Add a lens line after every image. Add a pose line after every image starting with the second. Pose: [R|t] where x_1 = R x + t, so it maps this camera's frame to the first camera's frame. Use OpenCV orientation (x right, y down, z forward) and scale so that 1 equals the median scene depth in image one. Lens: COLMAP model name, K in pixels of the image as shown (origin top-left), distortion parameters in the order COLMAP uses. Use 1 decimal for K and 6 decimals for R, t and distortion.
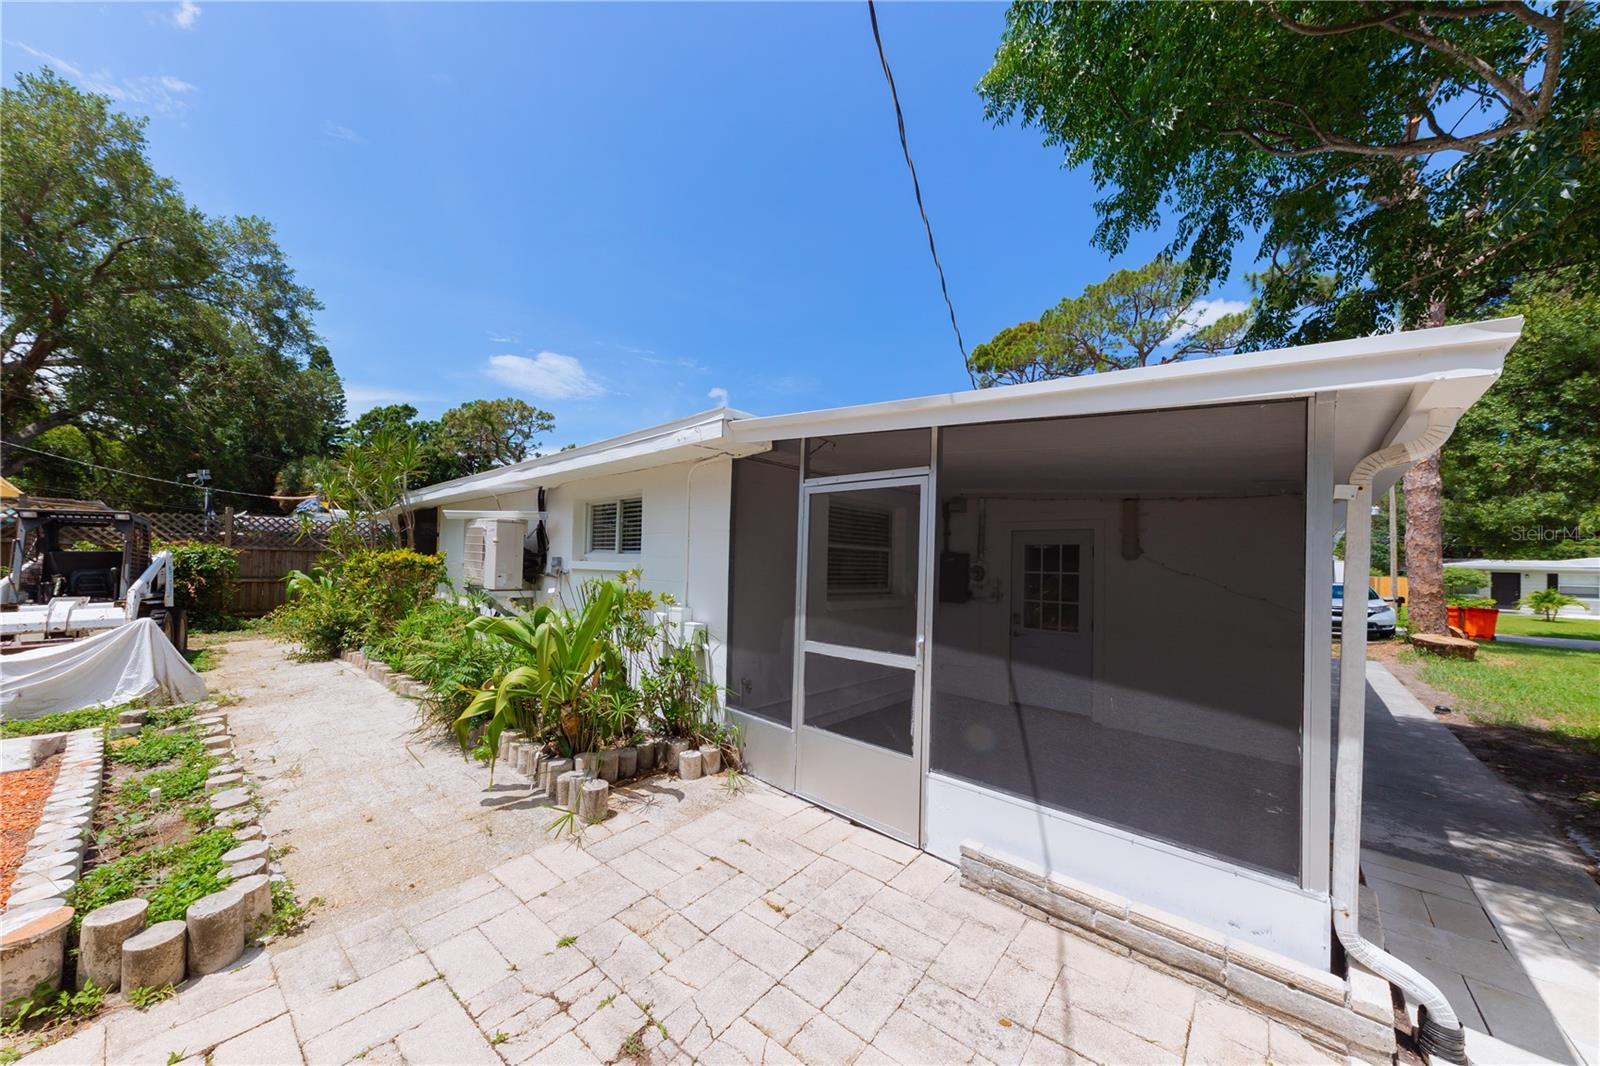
lens RADIAL K [[555.1, 0, 794.8], [0, 555.1, 554.5], [0, 0, 1]] dist [0.009725, -0.000659]
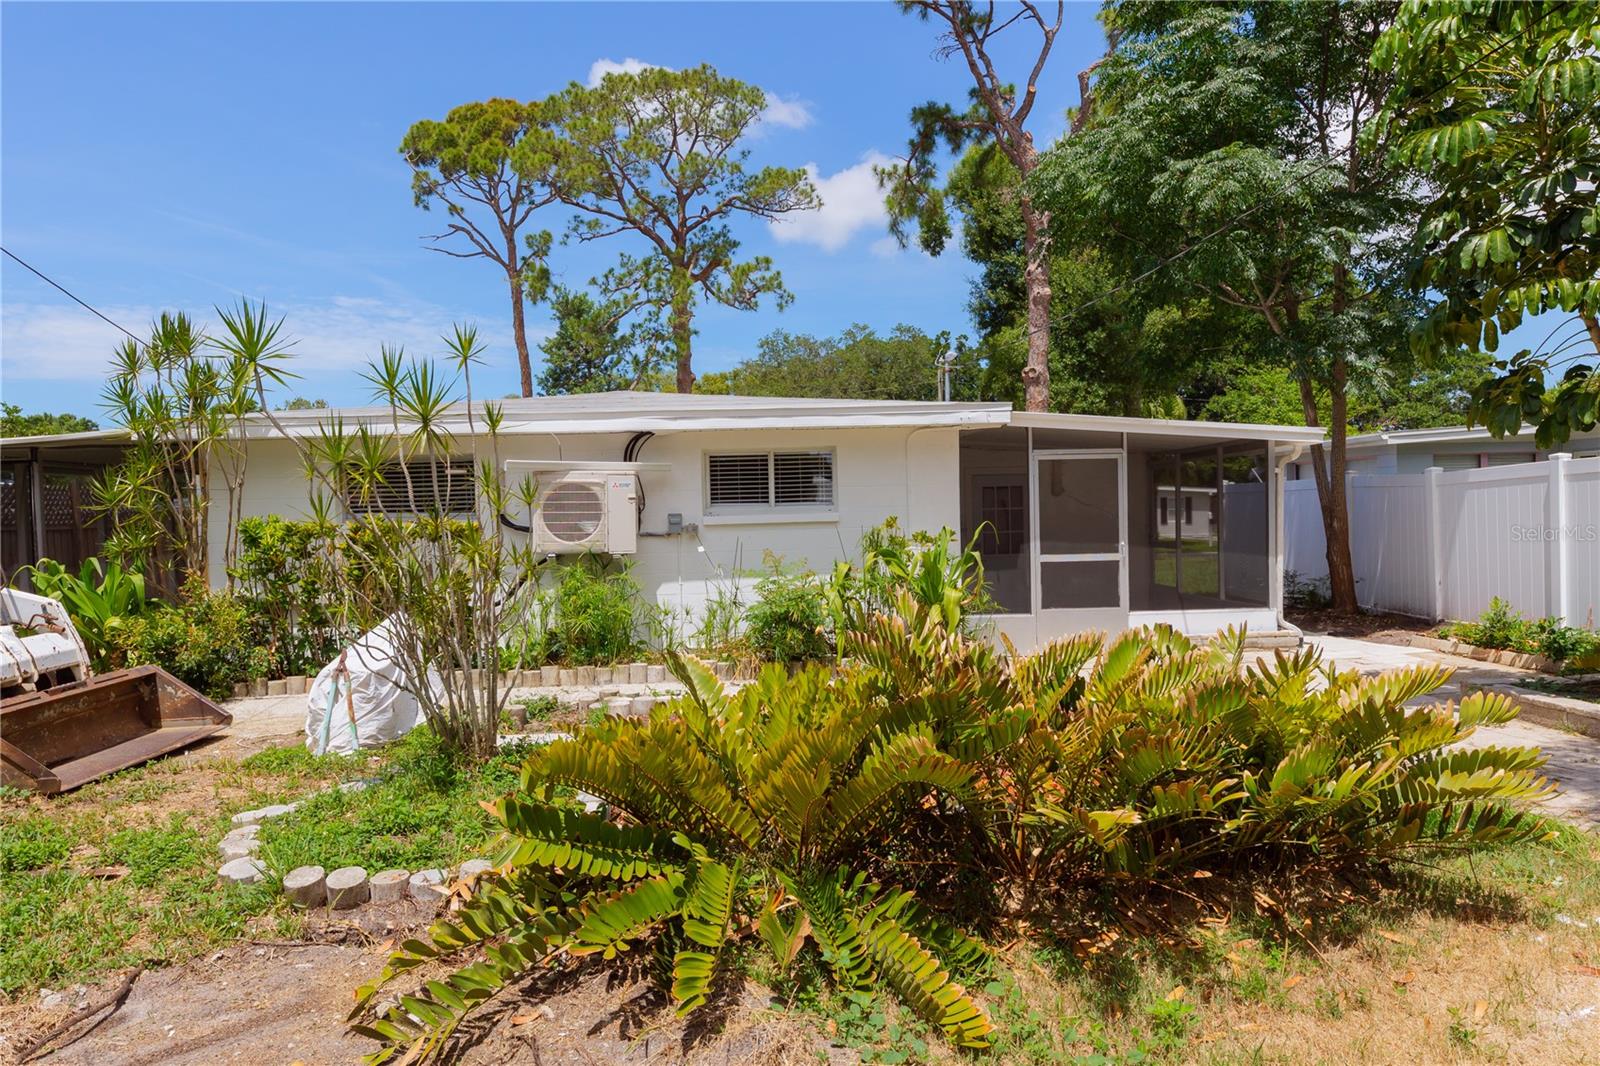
lens RADIAL K [[1127.3, 0, 793.8], [0, 1127.3, 535.9], [0, 0, 1]] dist [0.029025, -0.025506]
pose [[0.693571, -0.055022, 0.718284, -3.170824], [0.025855, 0.998338, 0.051508, -0.090925], [-0.719924, -0.017153, 0.693841, -0.801327]]
